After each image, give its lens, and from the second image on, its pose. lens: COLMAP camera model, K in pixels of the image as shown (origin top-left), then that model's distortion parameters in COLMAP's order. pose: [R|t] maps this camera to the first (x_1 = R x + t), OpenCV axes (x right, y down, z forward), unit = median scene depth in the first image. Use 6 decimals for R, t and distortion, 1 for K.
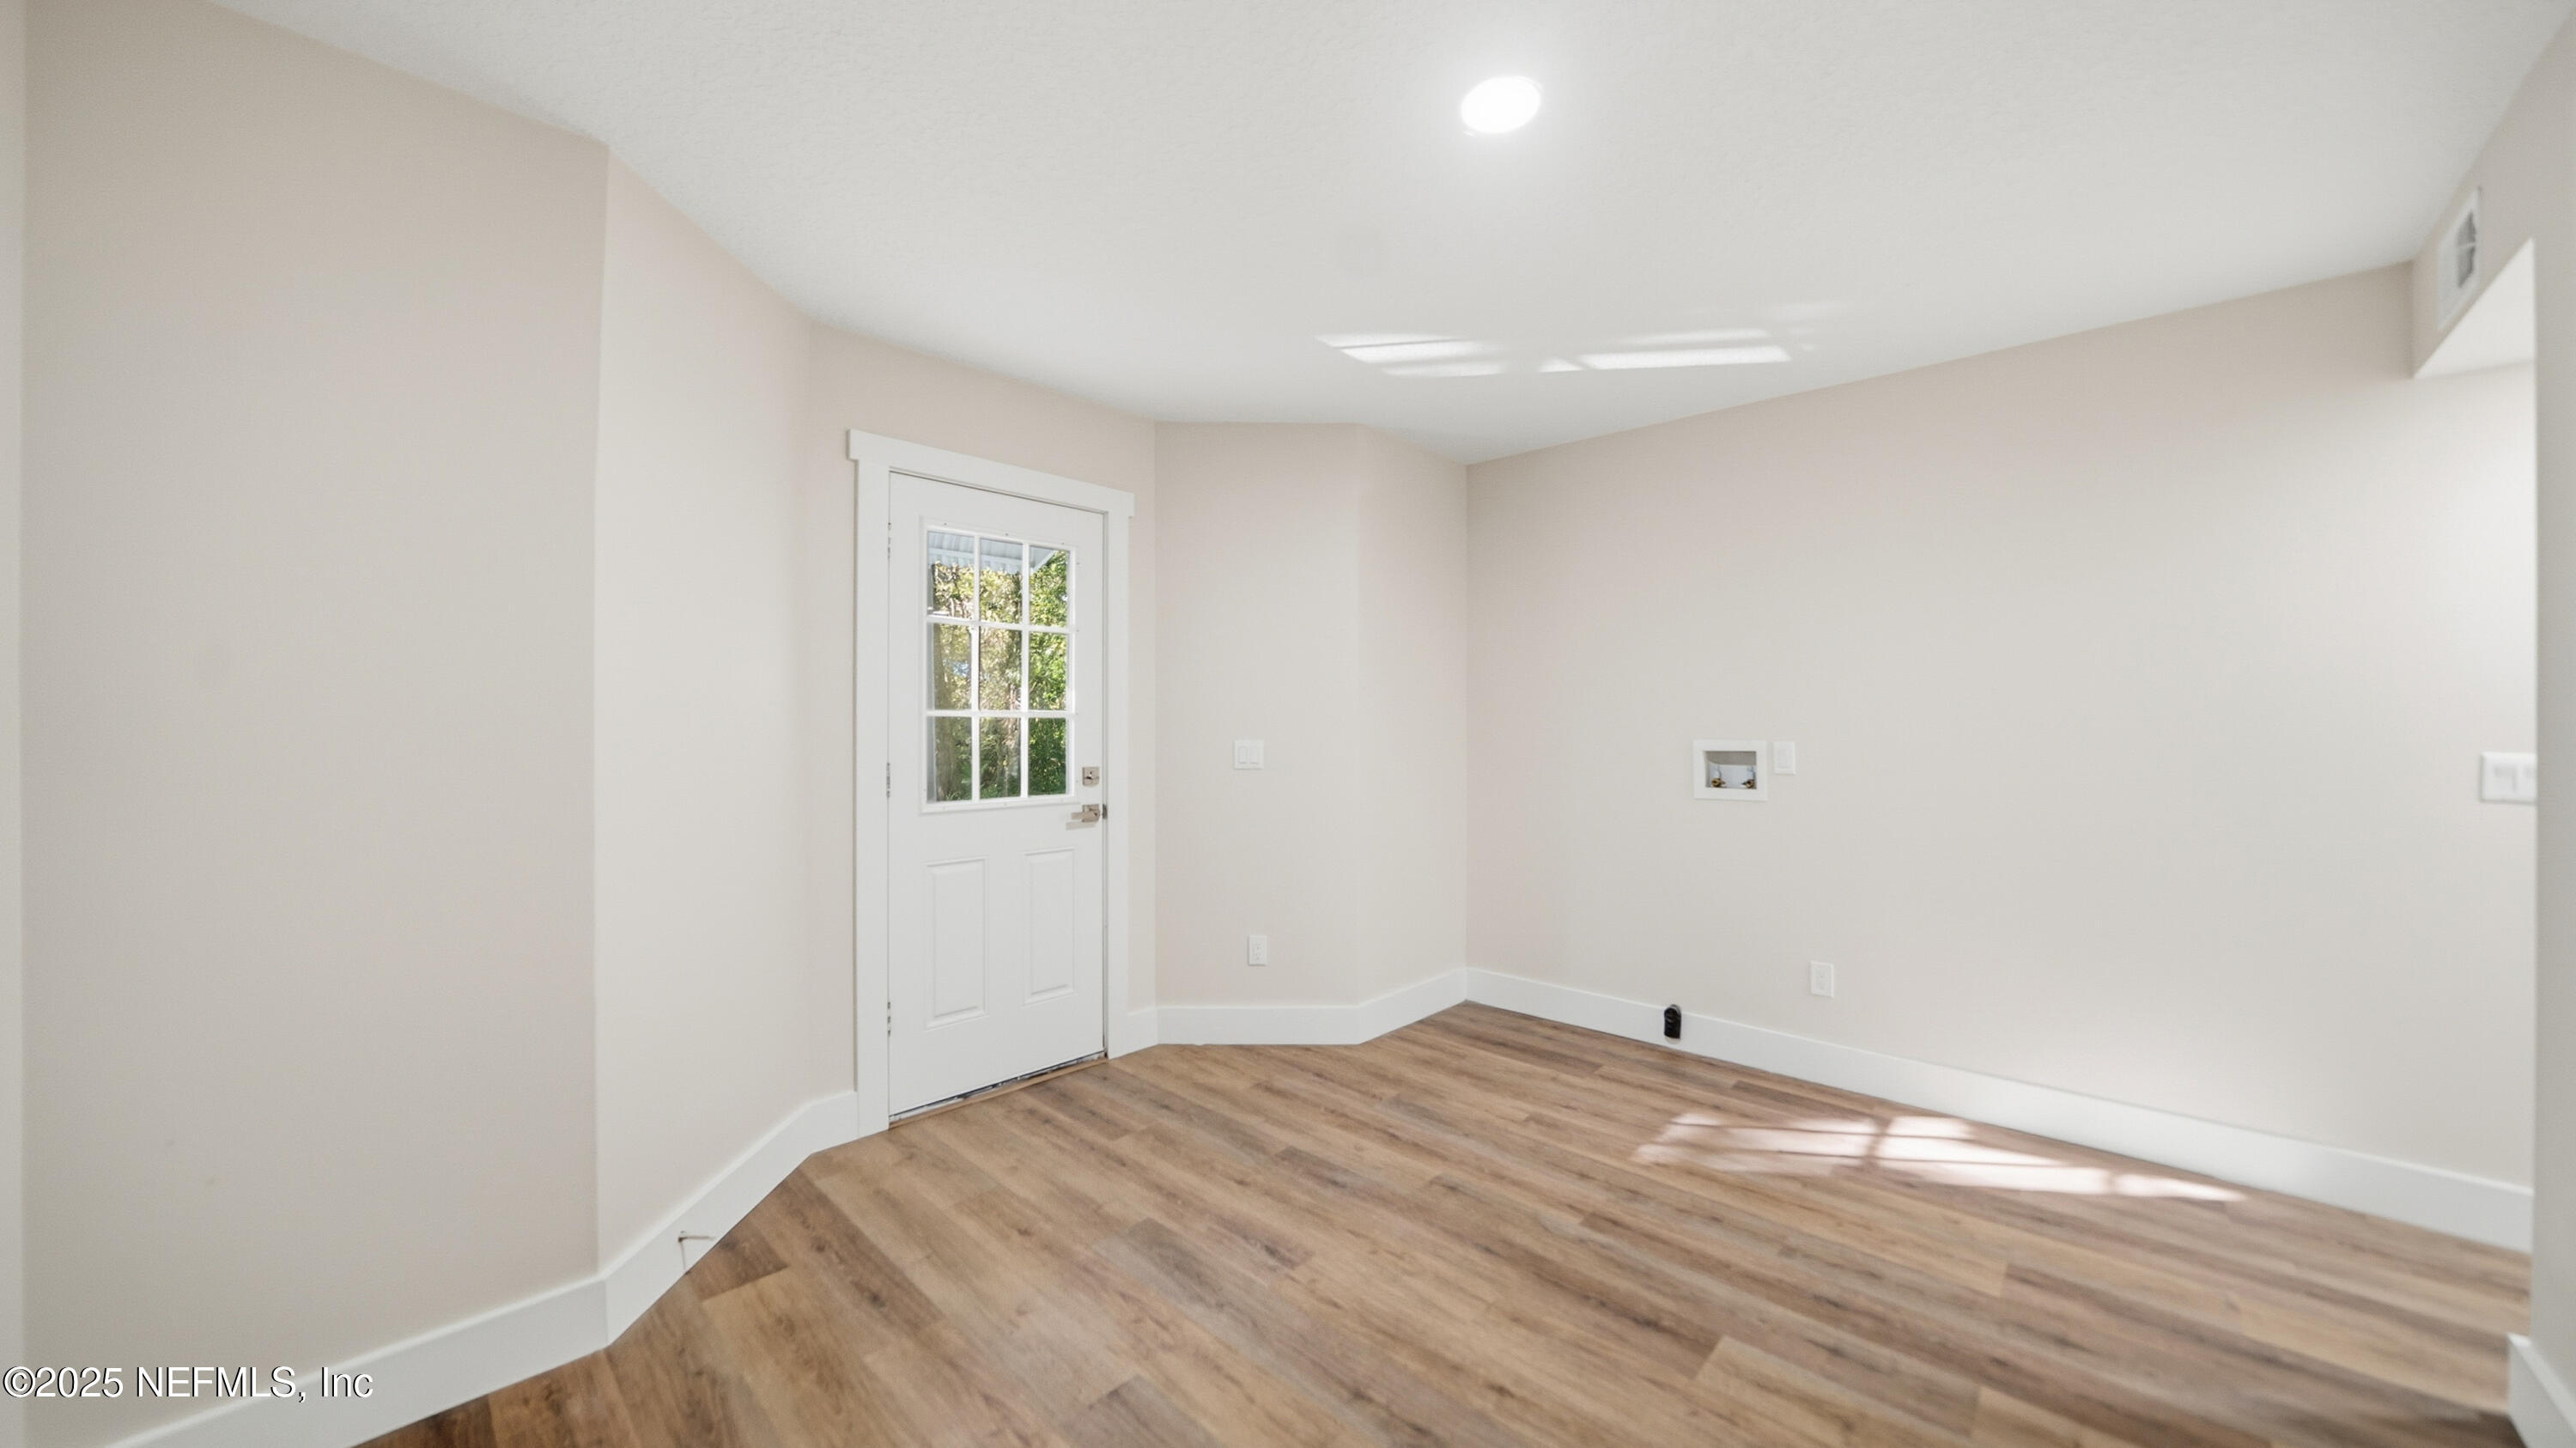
lens RADIAL K [[894.1, 0, 1272.2], [0, 894.1, 717.8], [0, 0, 1]] dist [-0.018832, -0.000259]
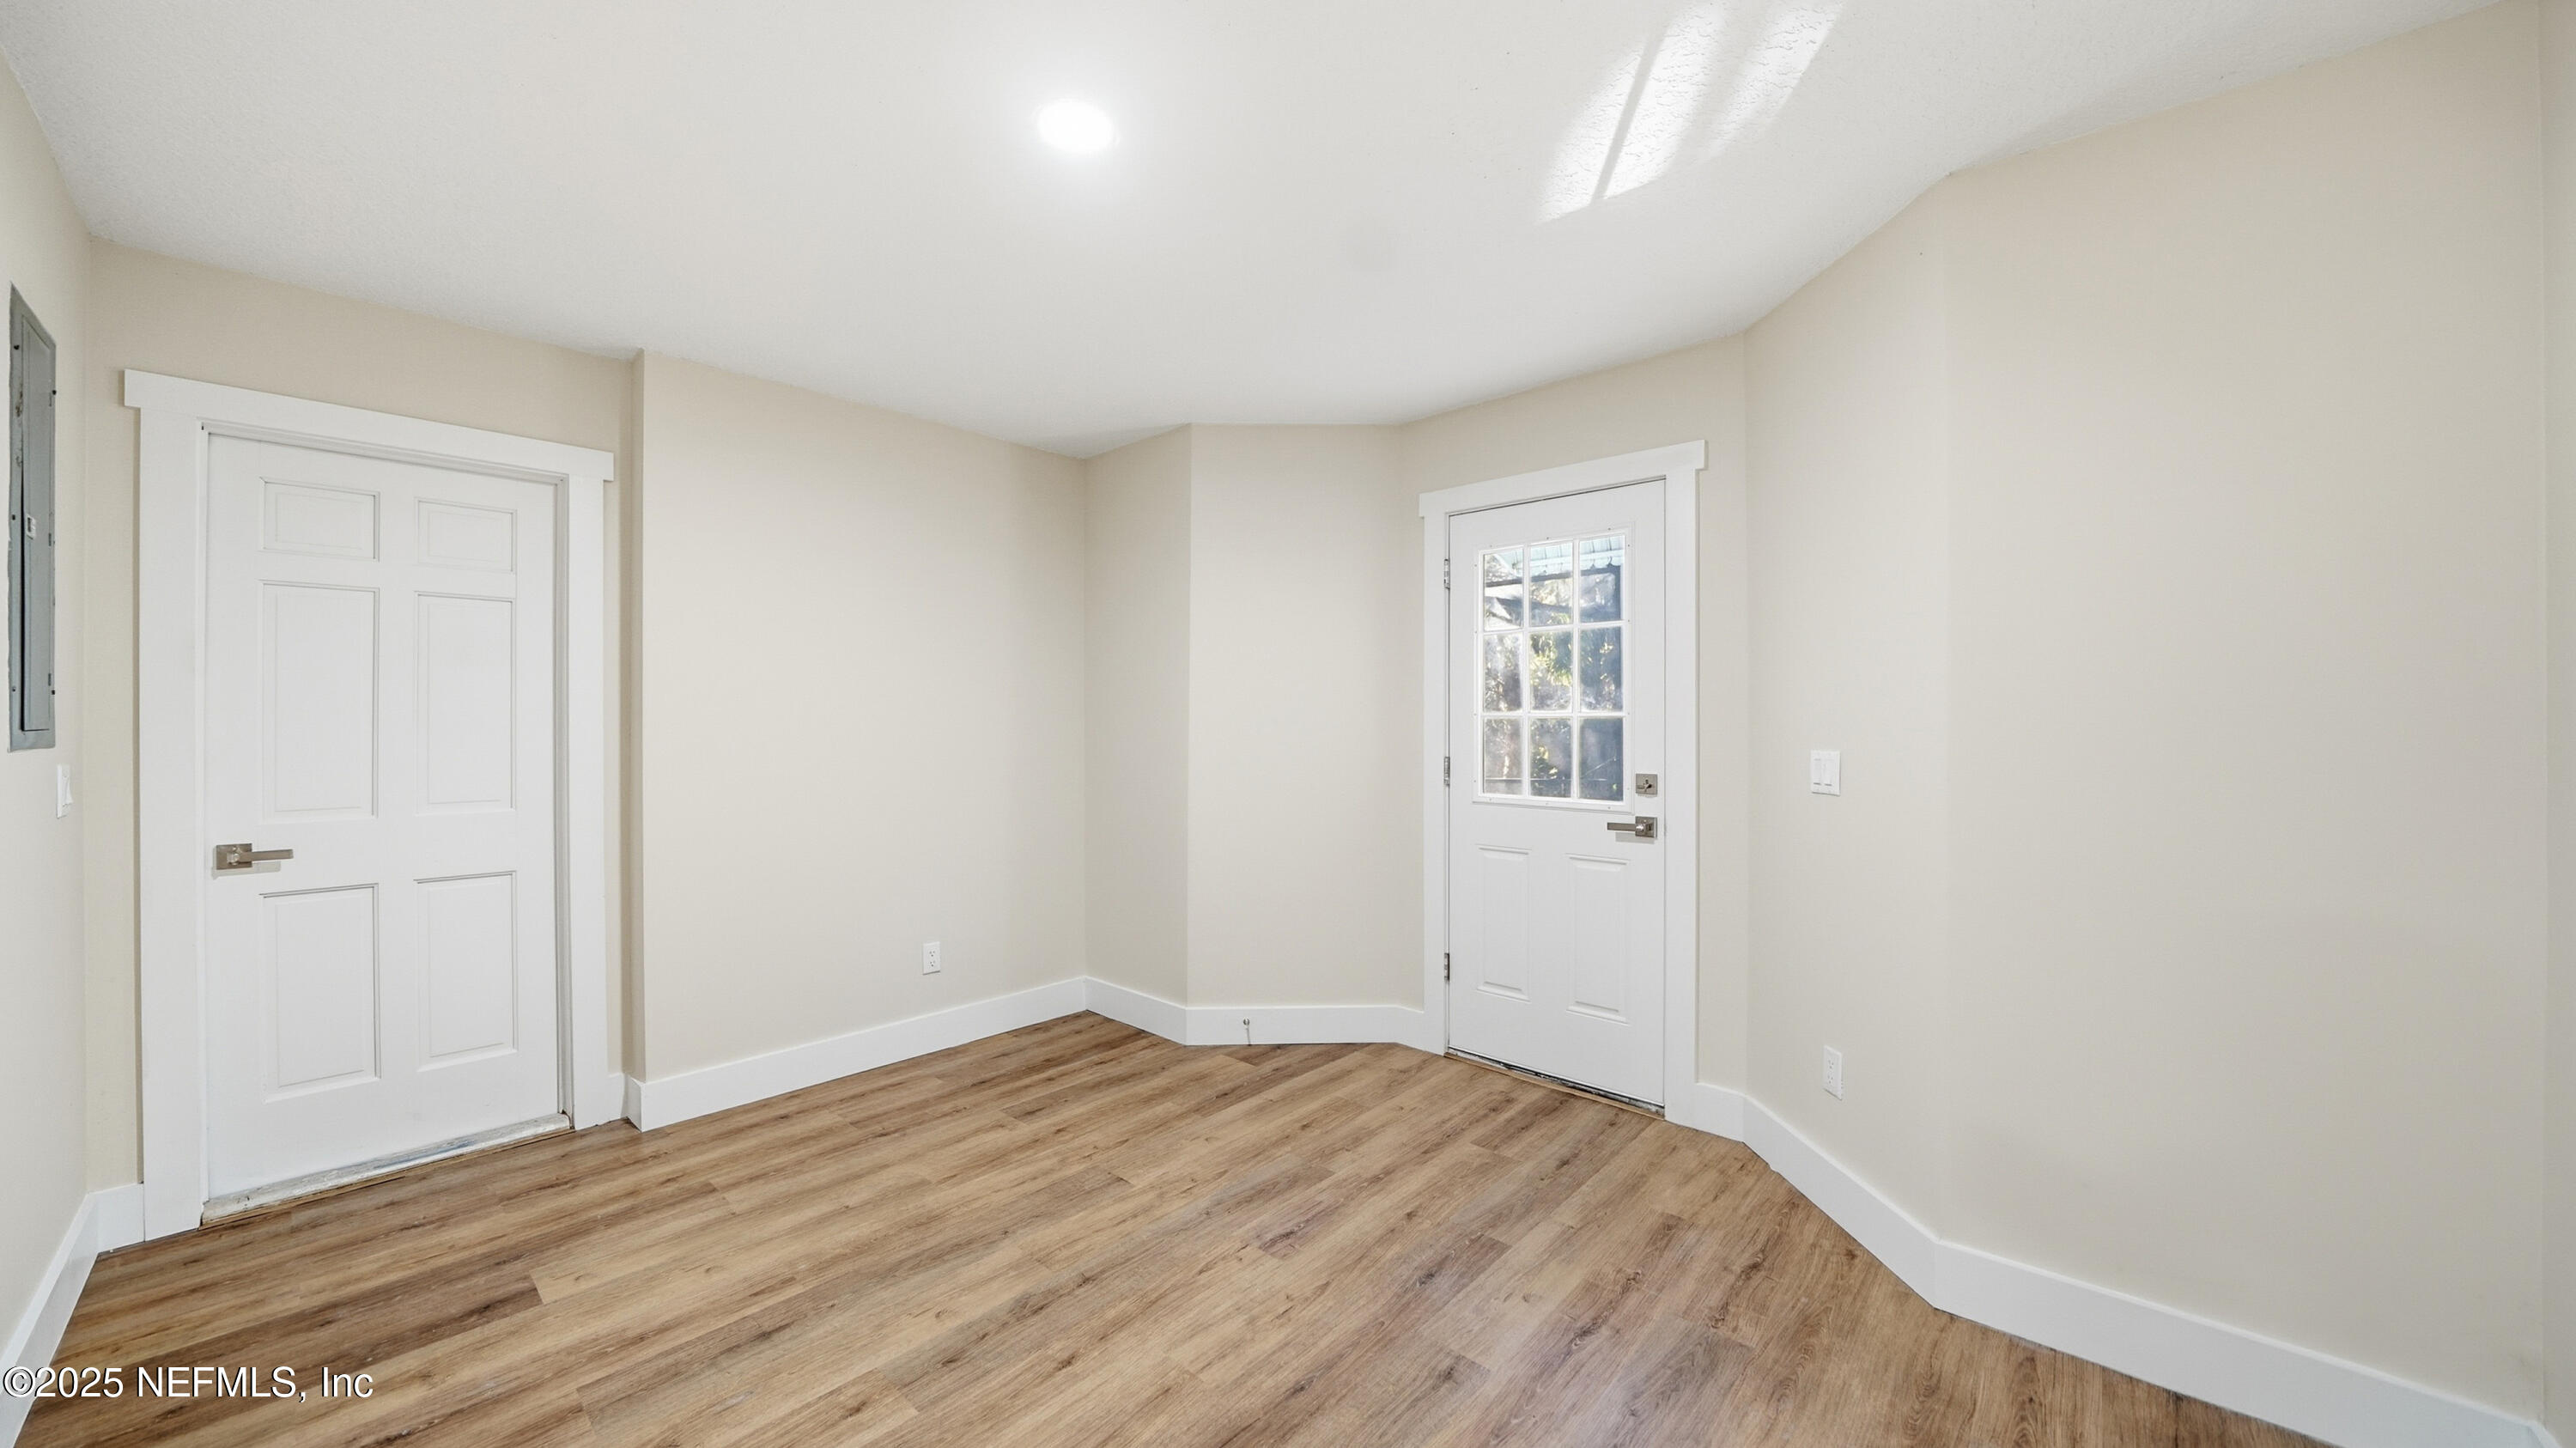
lens RADIAL K [[894.1, 0, 1272.4], [0, 894.1, 731.1], [0, 0, 1]] dist [-0.018832, -0.000259]
pose [[0.031342, 0.009831, -0.999460, 0.738133], [0.008506, 0.999913, 0.010102, 0.001594], [0.999473, -0.008818, 0.031256, 0.686452]]
